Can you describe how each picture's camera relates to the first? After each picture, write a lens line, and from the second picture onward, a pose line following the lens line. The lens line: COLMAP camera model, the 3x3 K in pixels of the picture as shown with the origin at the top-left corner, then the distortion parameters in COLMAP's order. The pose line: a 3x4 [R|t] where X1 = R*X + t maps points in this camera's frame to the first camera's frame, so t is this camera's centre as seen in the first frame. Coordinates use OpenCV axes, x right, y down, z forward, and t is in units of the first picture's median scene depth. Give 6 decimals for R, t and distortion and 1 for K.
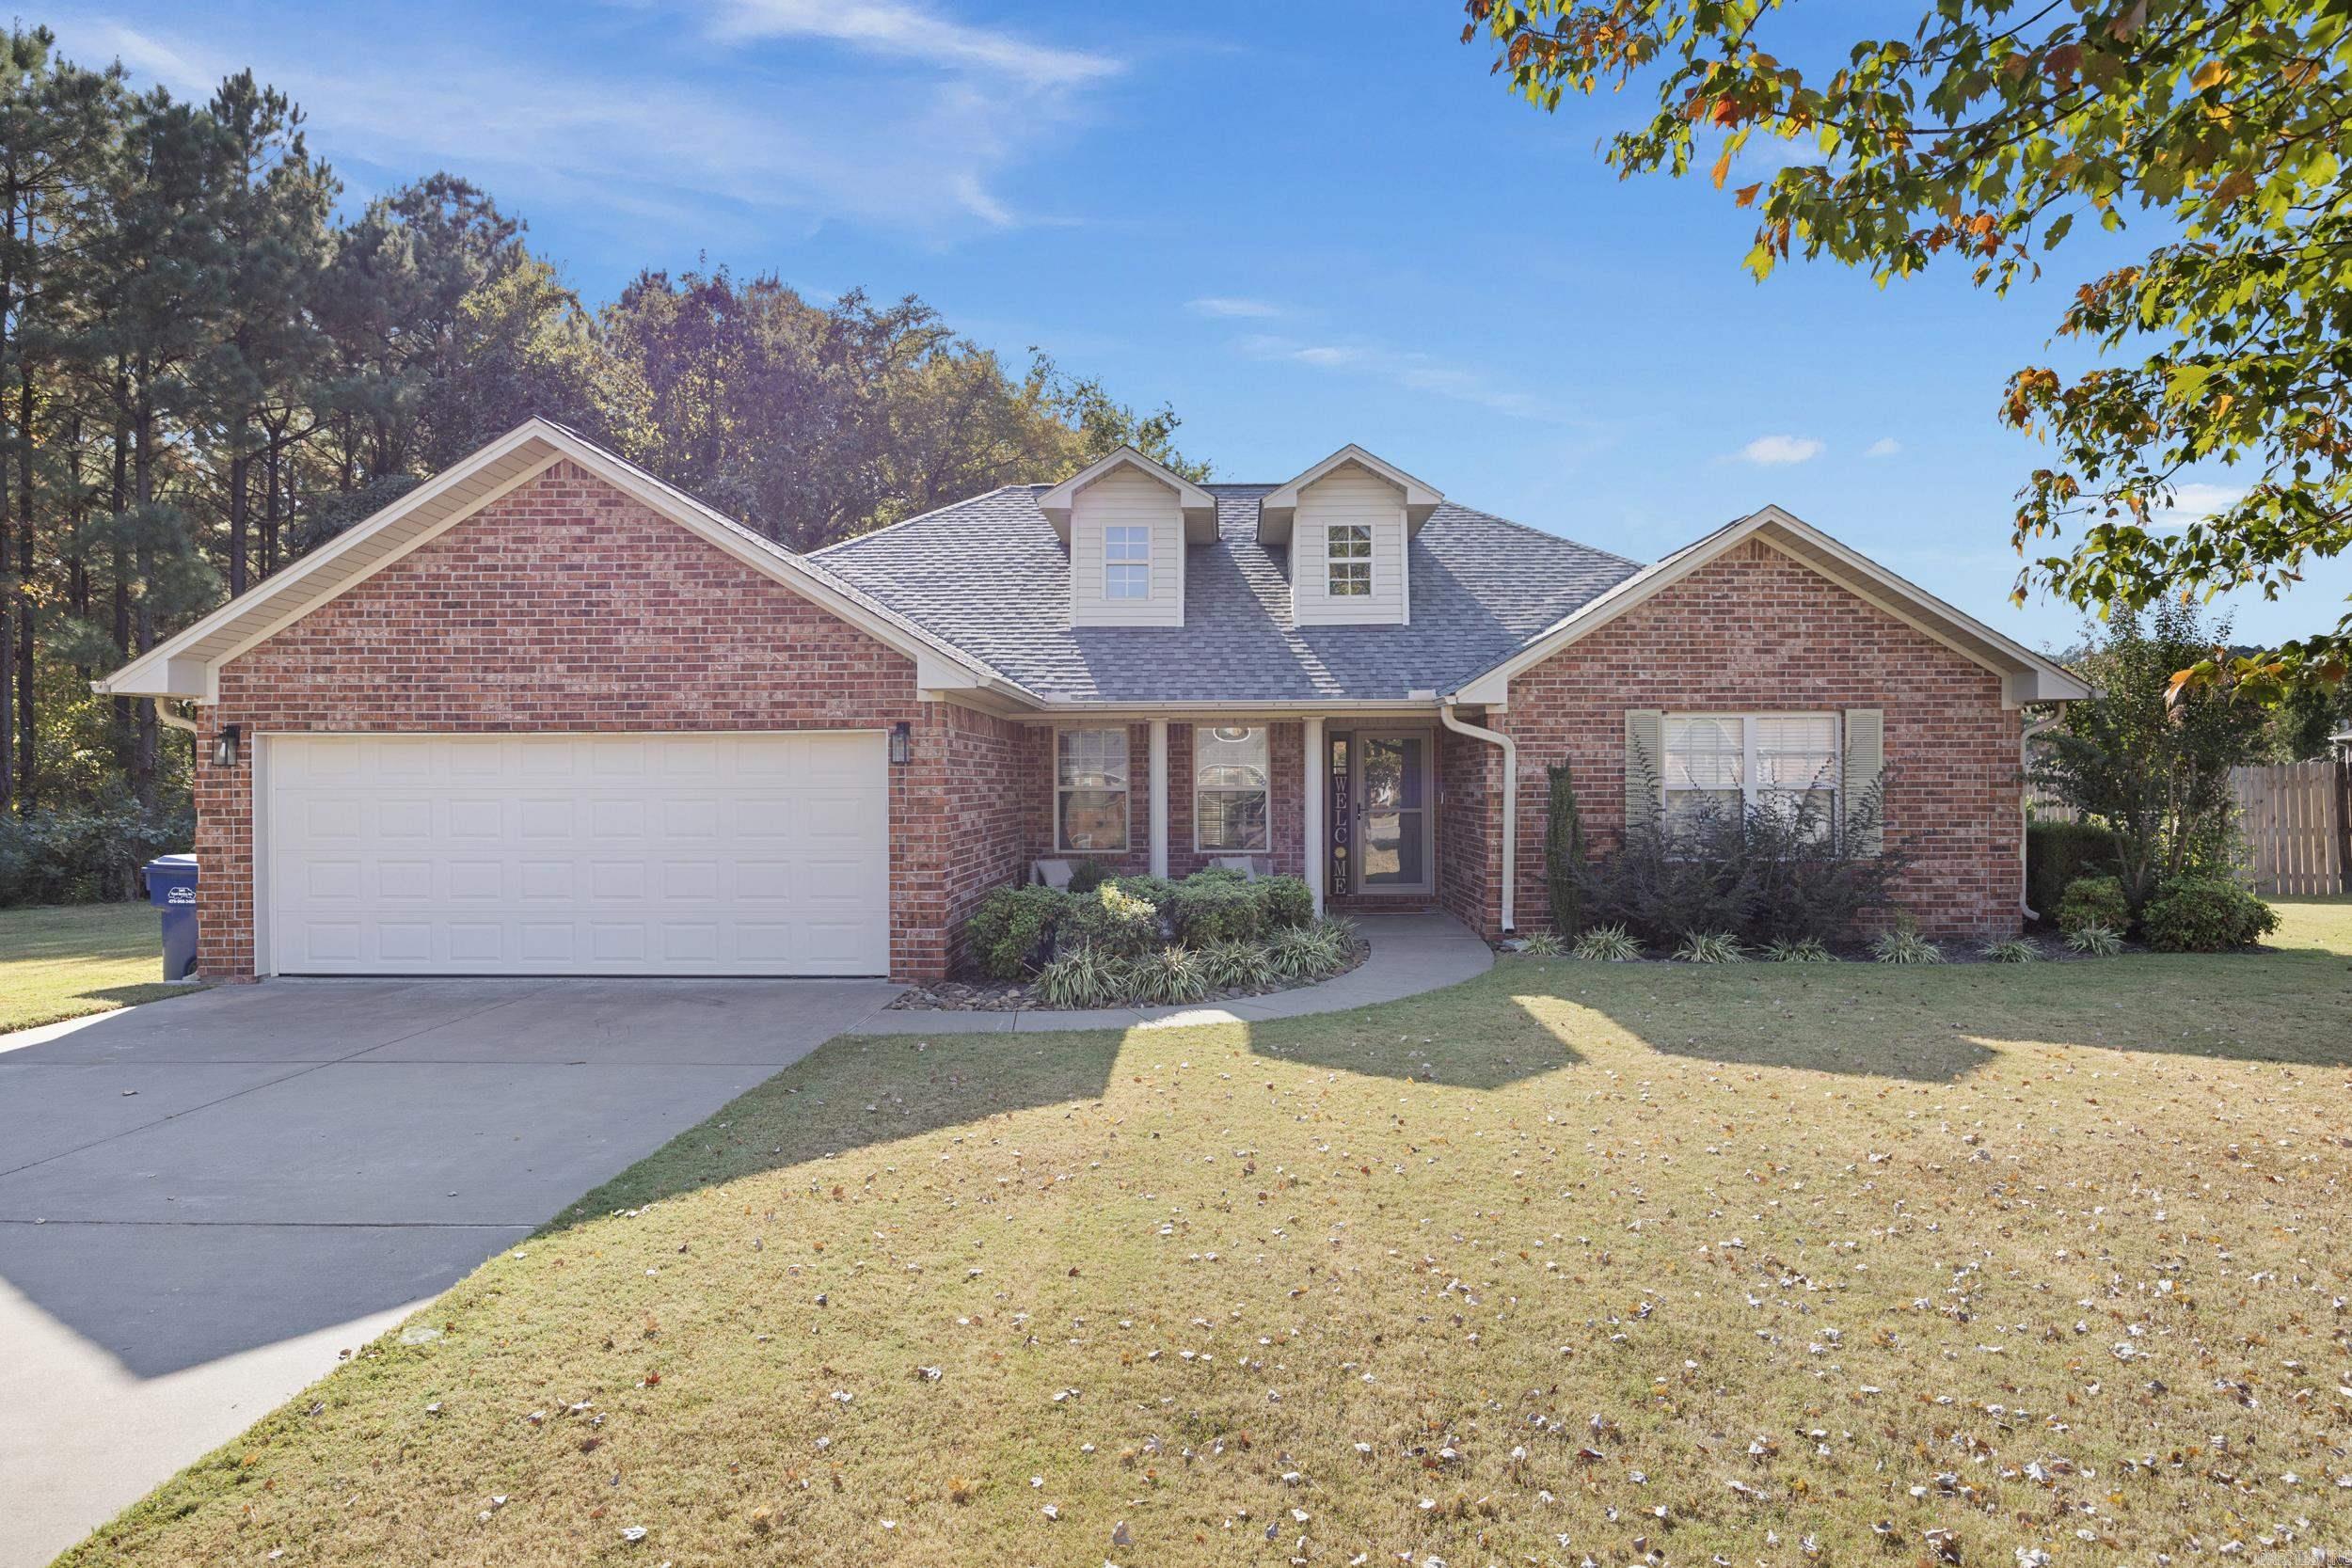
lens RADIAL K [[1466.4, 0, 1171.4], [0, 1466.4, 783.5], [0, 0, 1]] dist [-0.010442, -0.000256]
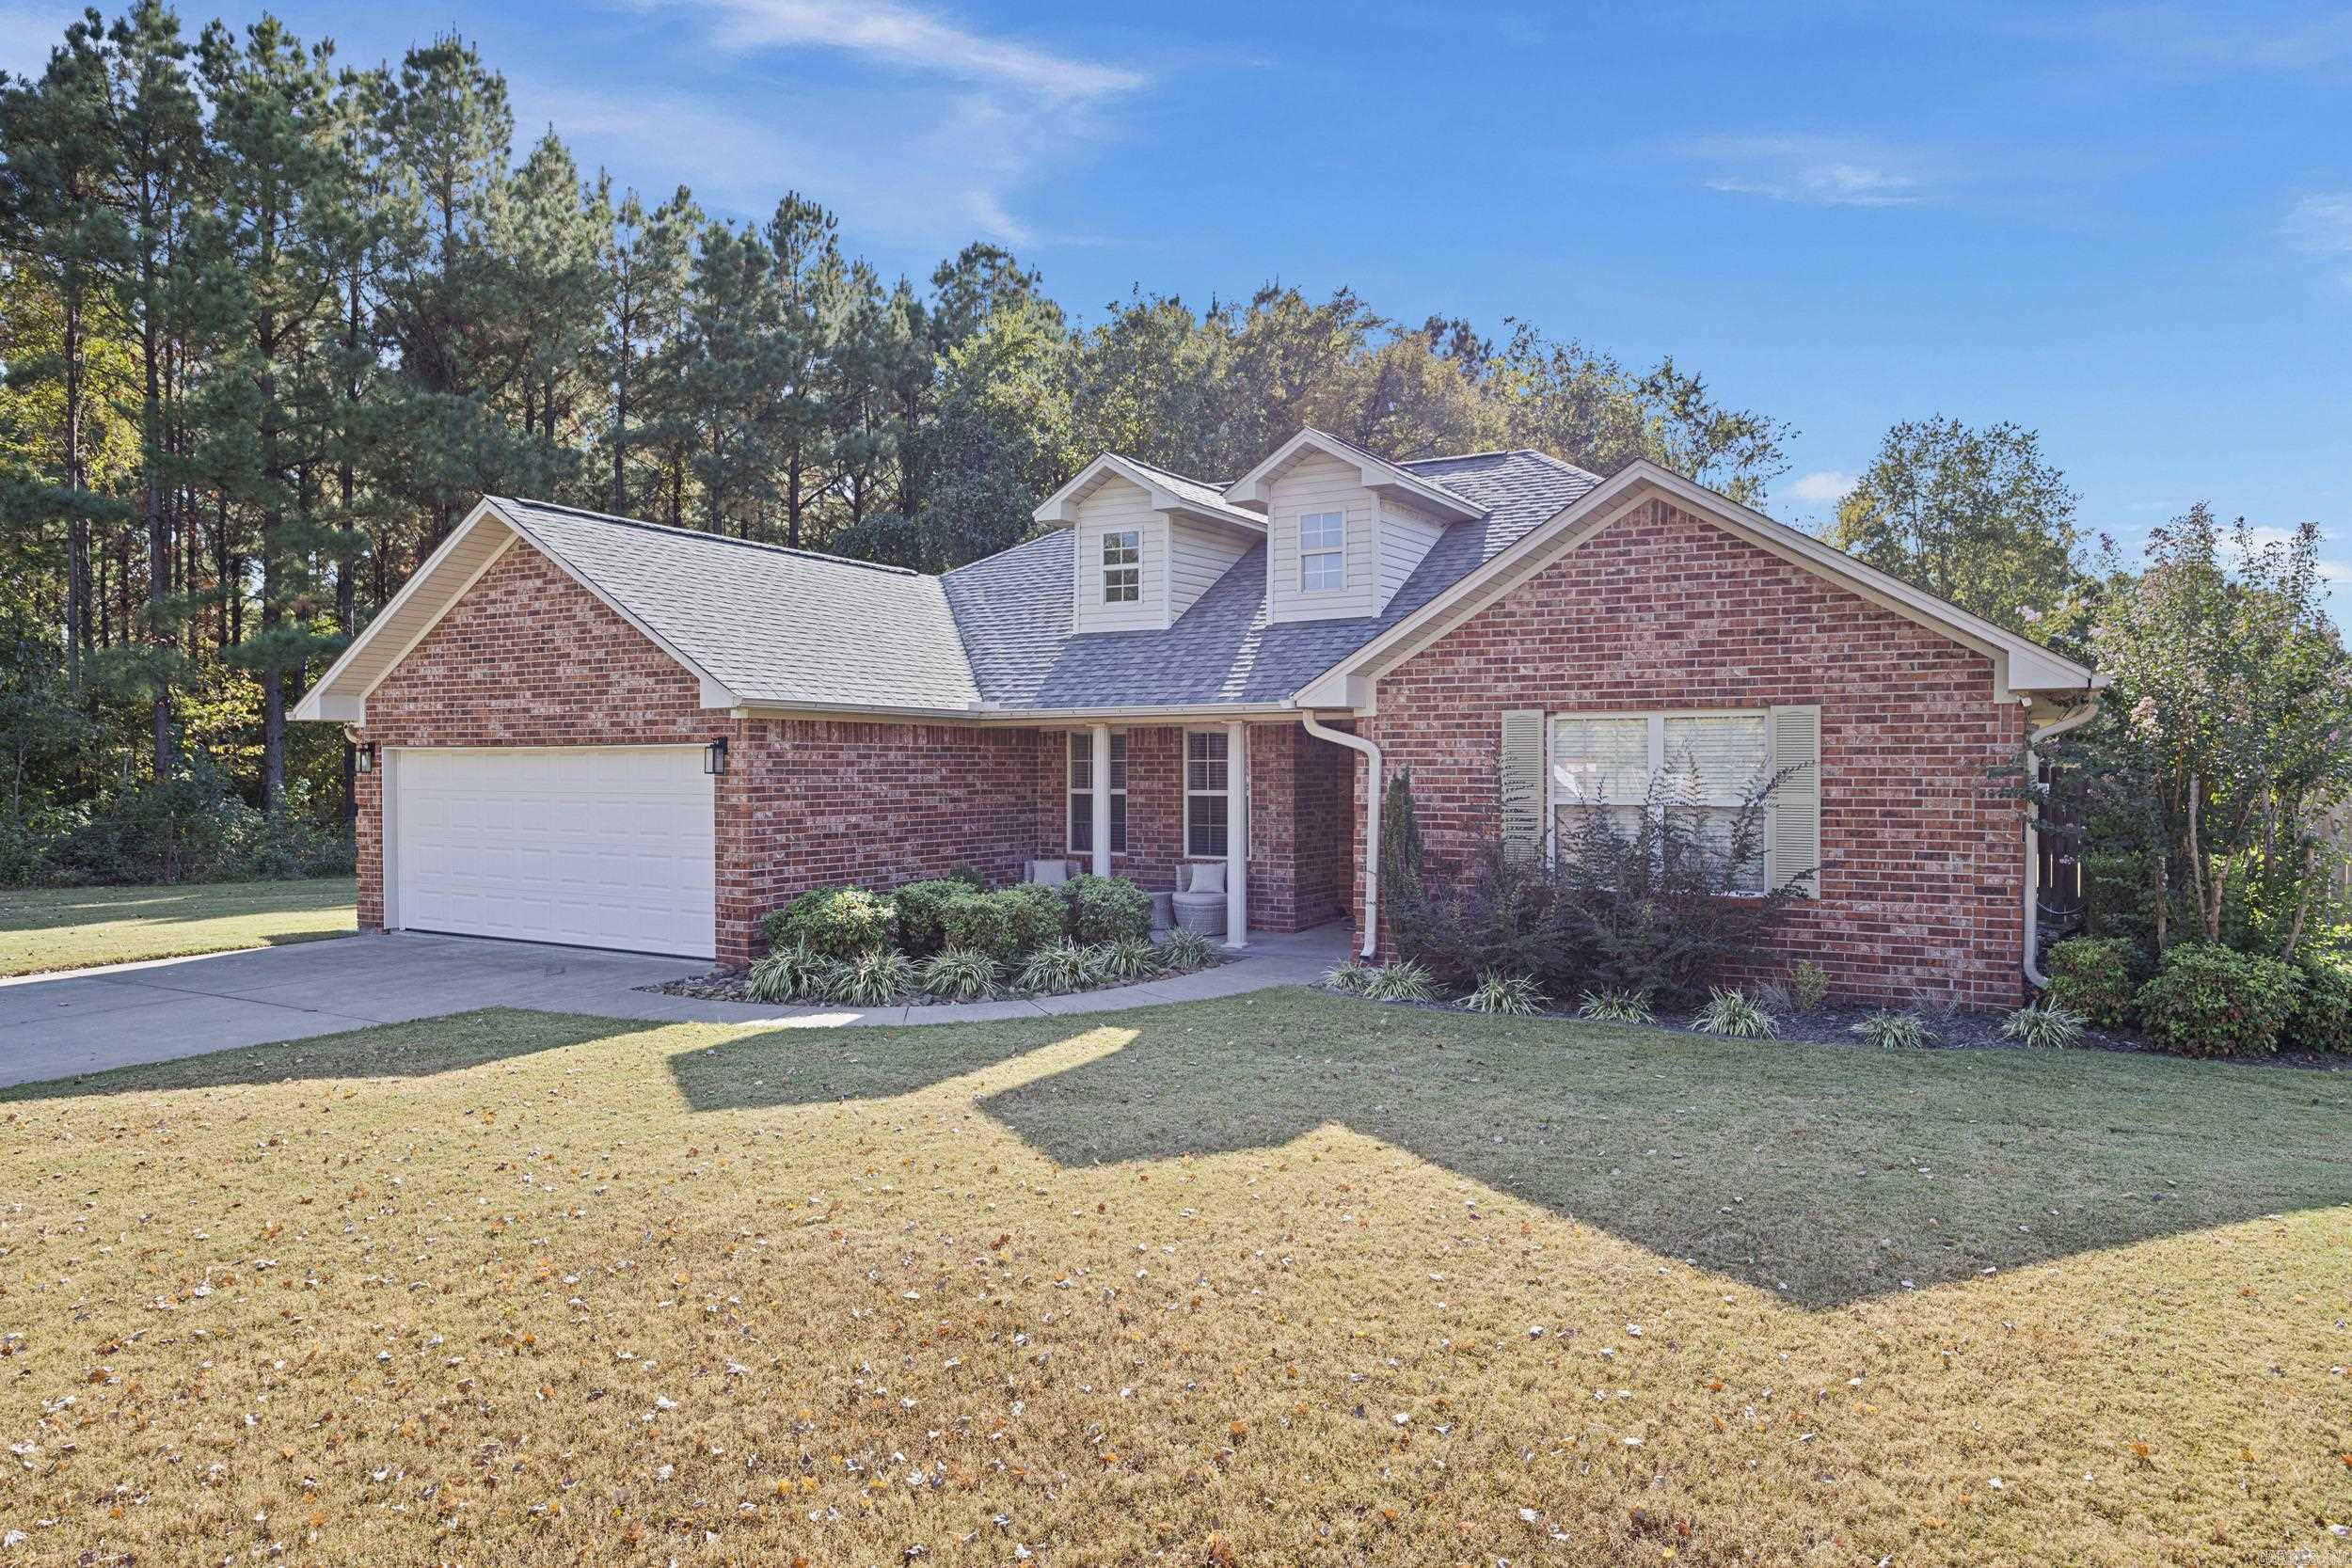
lens RADIAL K [[1466.4, 0, 1152.1], [0, 1466.4, 775.3], [0, 0, 1]] dist [-0.010442, -0.000256]
pose [[0.874576, 0.006193, -0.484849, 0.553068], [-0.002365, 0.999961, 0.008506, -0.019328], [0.484883, -0.006293, 0.874556, 0.146990]]
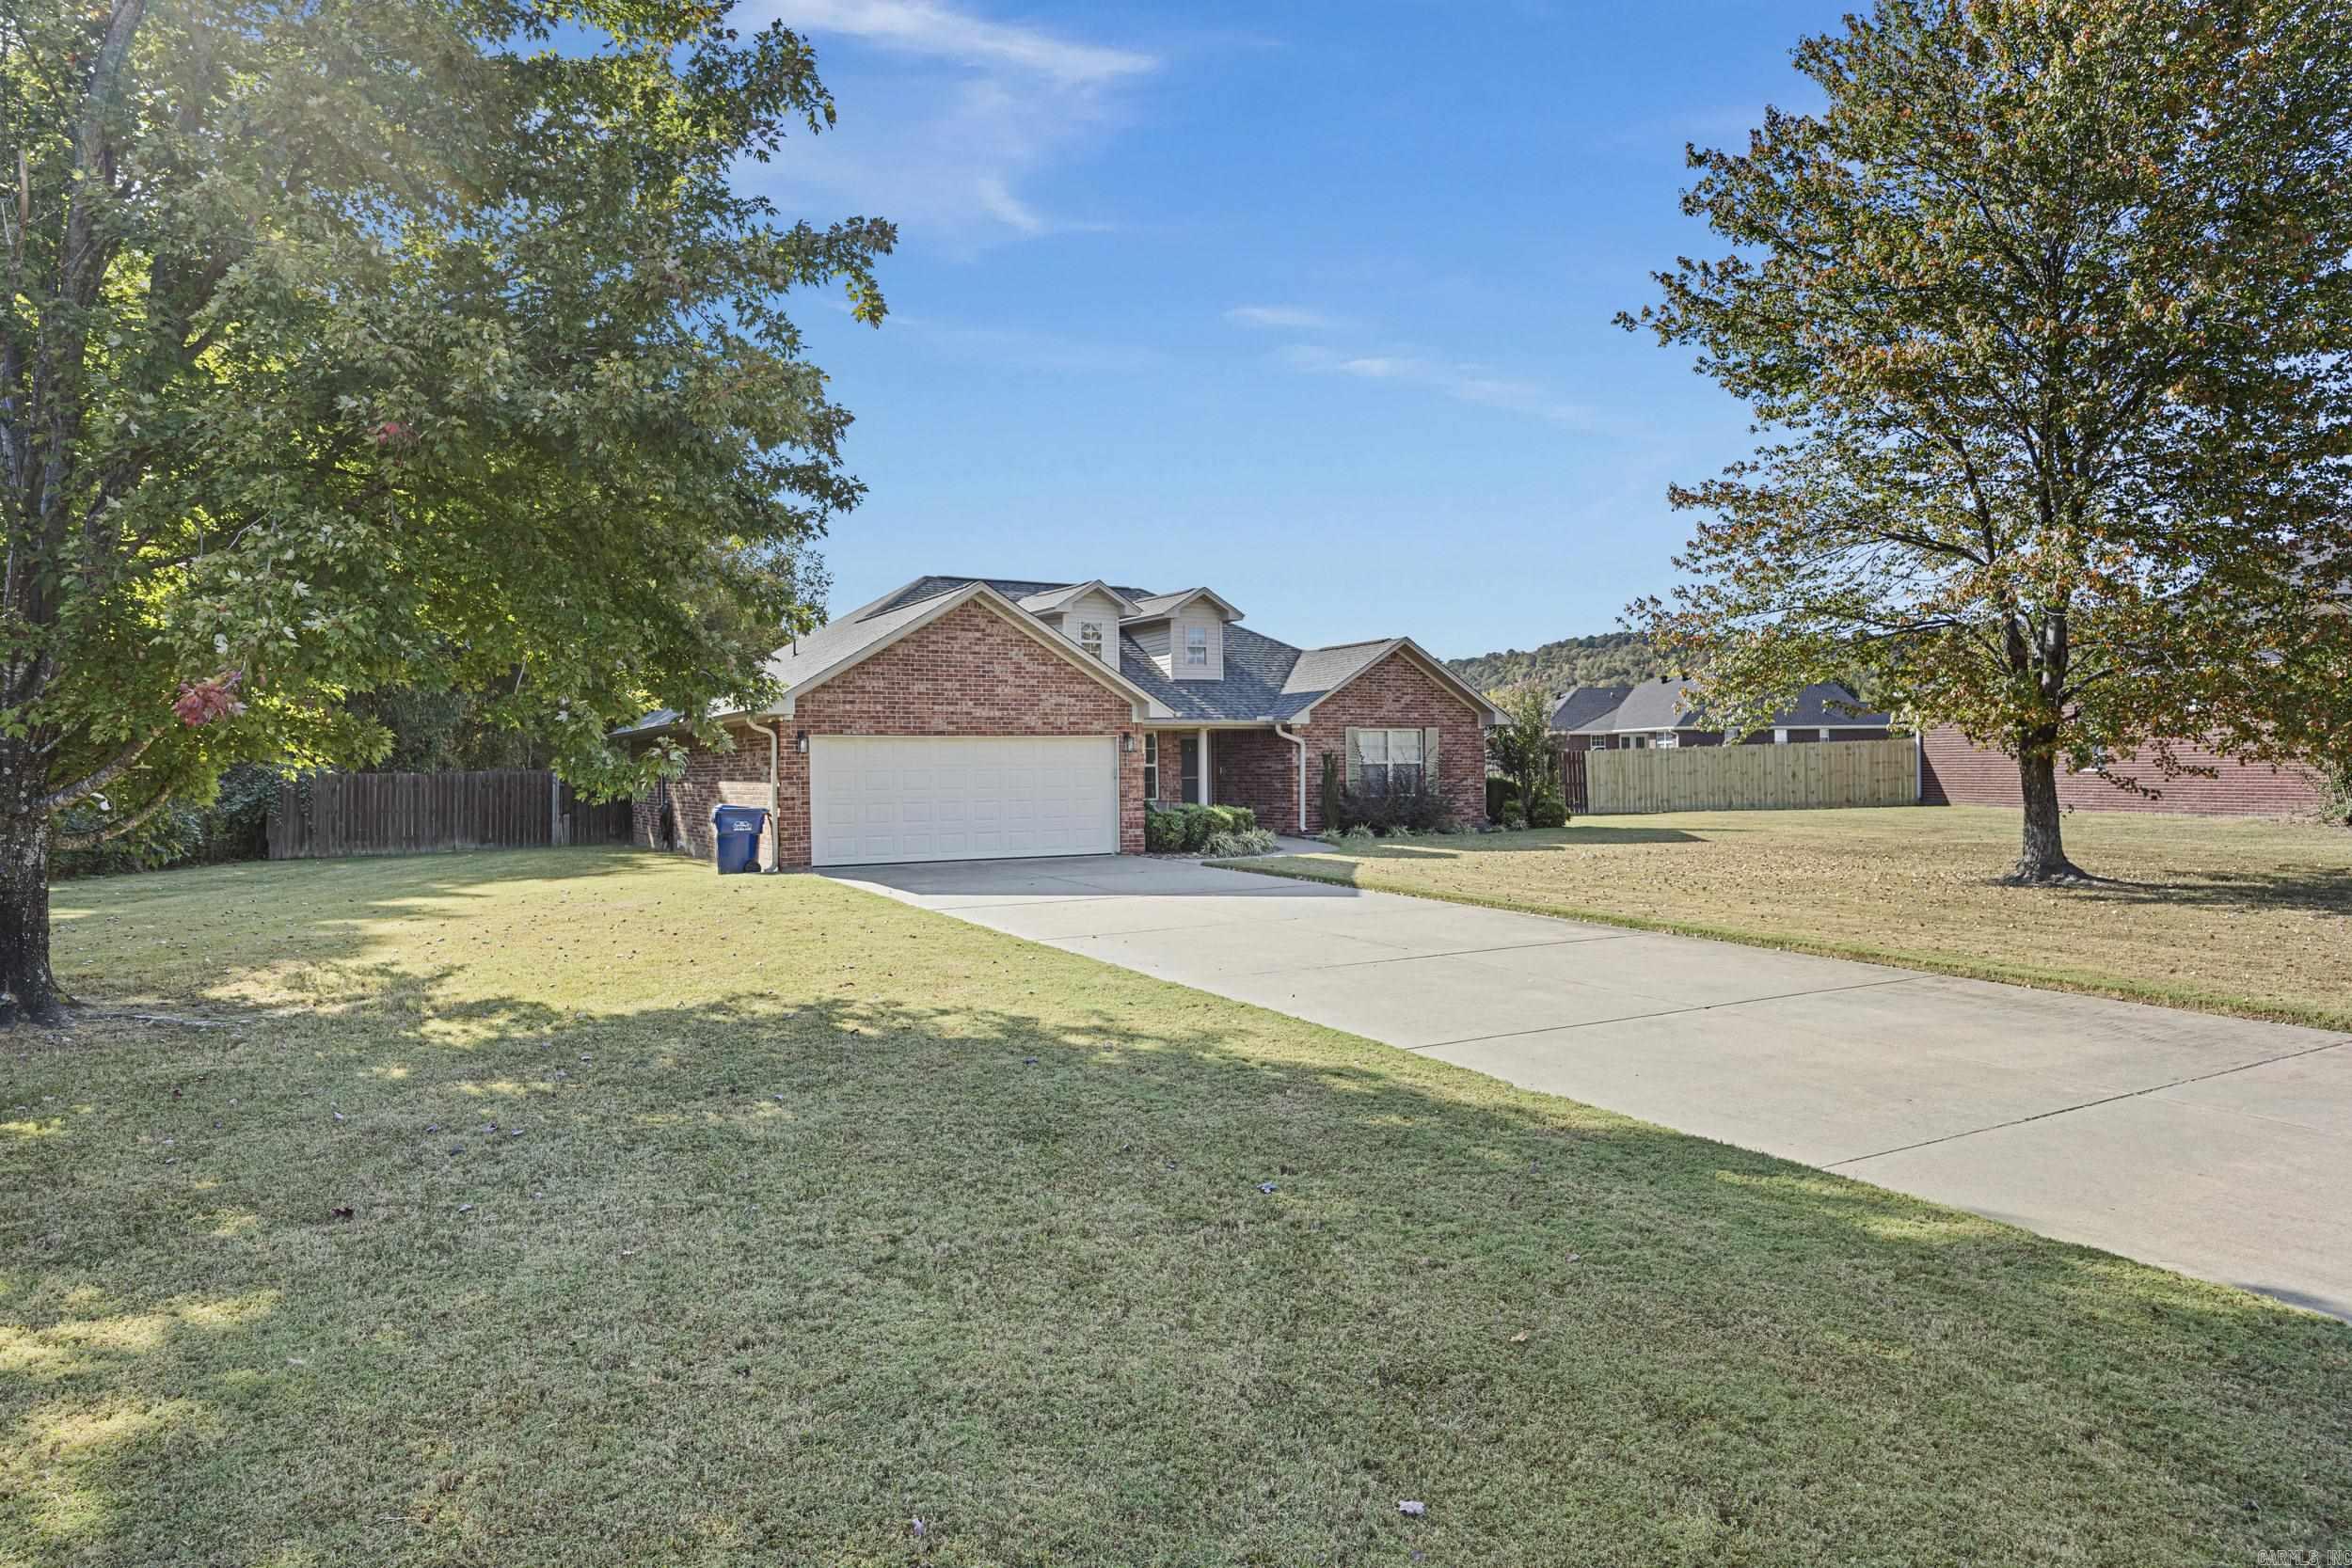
lens RADIAL K [[1466.4, 0, 1173.7], [0, 1466.4, 782.6], [0, 0, 1]] dist [-0.010442, -0.000256]
pose [[0.853914, -0.010610, 0.520306, -1.043816], [0.006997, 0.999936, 0.008907, 0.010807], [-0.520367, -0.003965, 0.853933, -0.723343]]
